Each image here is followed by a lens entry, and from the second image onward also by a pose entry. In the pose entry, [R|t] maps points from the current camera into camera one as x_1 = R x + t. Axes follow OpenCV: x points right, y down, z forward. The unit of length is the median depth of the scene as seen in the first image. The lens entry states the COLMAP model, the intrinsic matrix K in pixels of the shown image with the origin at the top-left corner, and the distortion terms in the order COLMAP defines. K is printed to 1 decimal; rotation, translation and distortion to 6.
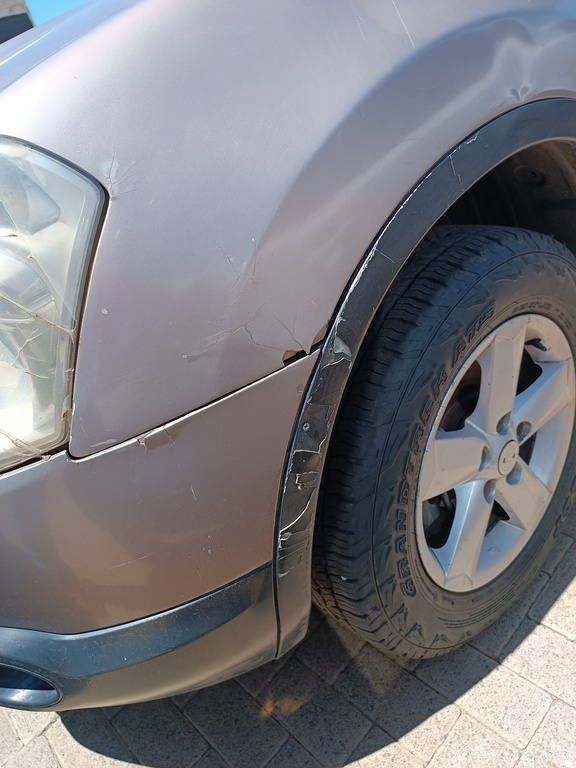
lens RADIAL K [[619.4, 0, 288.4], [0, 619.4, 358.6], [0, 0, 1]] dist [-0.005513, -0.003446]
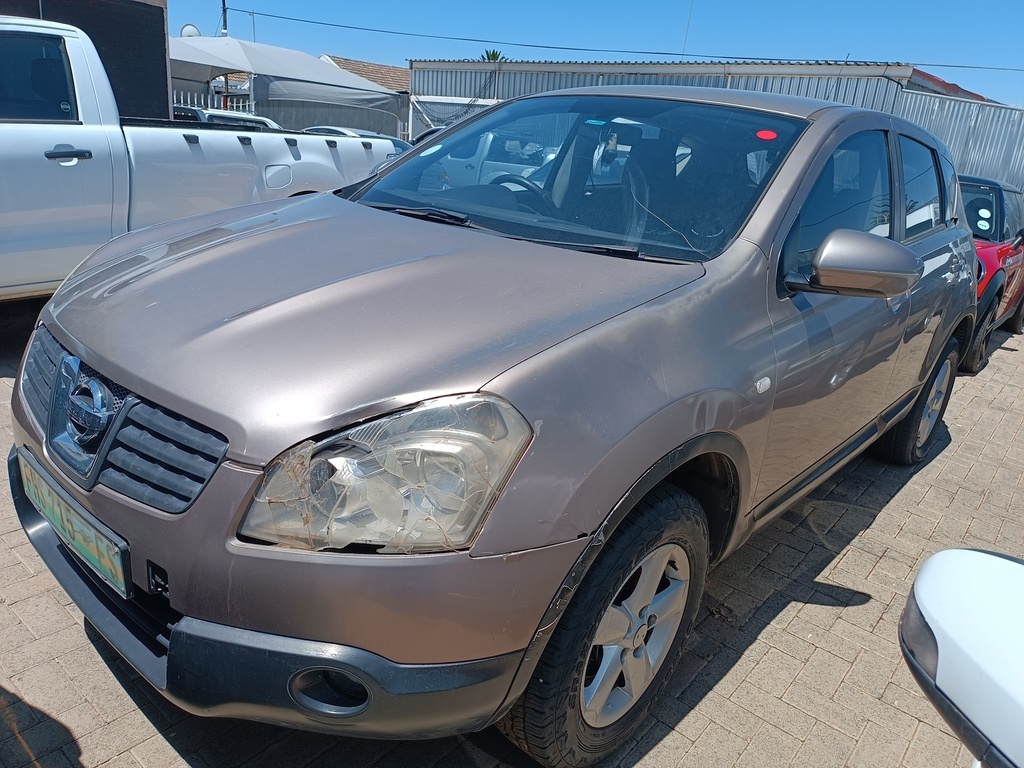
lens RADIAL K [[785.0, 0, 510.1], [0, 785.0, 301.2], [0, 0, 1]] dist [0.034203, -0.063608]
pose [[0.921986, 0.341031, 0.183411, -0.561658], [-0.277257, 0.912058, -0.302123, 0.084630], [-0.270315, 0.227702, 0.935458, -0.886815]]
